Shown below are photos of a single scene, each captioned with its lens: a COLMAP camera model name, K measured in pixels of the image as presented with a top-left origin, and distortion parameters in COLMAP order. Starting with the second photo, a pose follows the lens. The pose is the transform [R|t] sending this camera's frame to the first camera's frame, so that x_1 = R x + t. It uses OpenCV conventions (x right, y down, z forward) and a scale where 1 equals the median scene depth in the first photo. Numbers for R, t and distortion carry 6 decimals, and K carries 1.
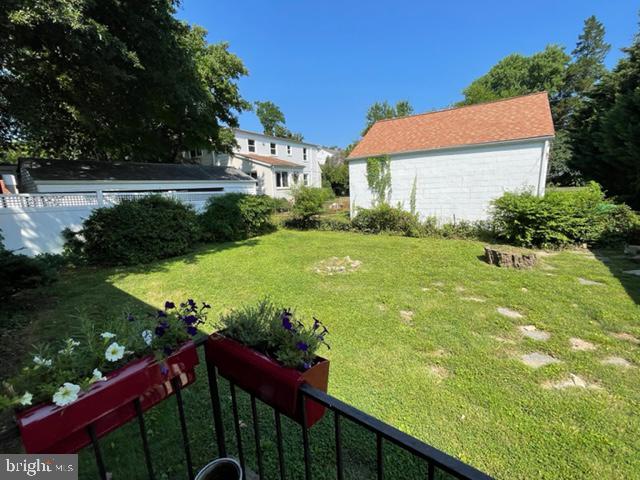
lens RADIAL K [[264.1, 0, 321.0], [0, 264.1, 239.5], [0, 0, 1]] dist [-0.002165, 0.001160]
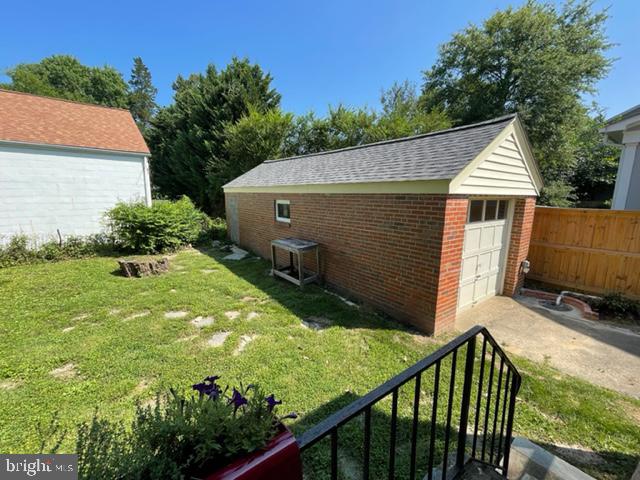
lens RADIAL K [[271.9, 0, 304.9], [0, 271.9, 240.1], [0, 0, 1]] dist [0.000154, 0.000389]
pose [[0.308497, -0.115163, 0.944228, -0.047393], [0.156487, 0.985264, 0.069041, -0.004800], [-0.938265, 0.126461, 0.321972, 0.041427]]
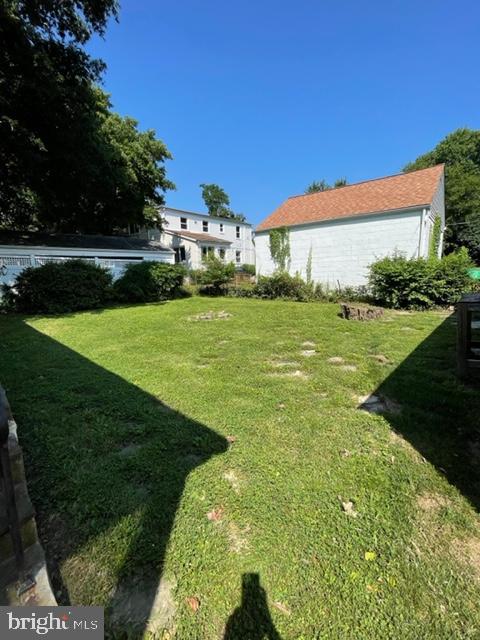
lens RADIAL K [[253.0, 0, 221.3], [0, 253.0, 306.7], [0, 0, 1]] dist [-0.000070, 0.000231]
pose [[0.993804, 0.031222, -0.106669, 0.153790], [-0.033825, 0.999170, -0.022677, 0.052192], [0.105873, 0.026145, 0.994036, -0.059551]]
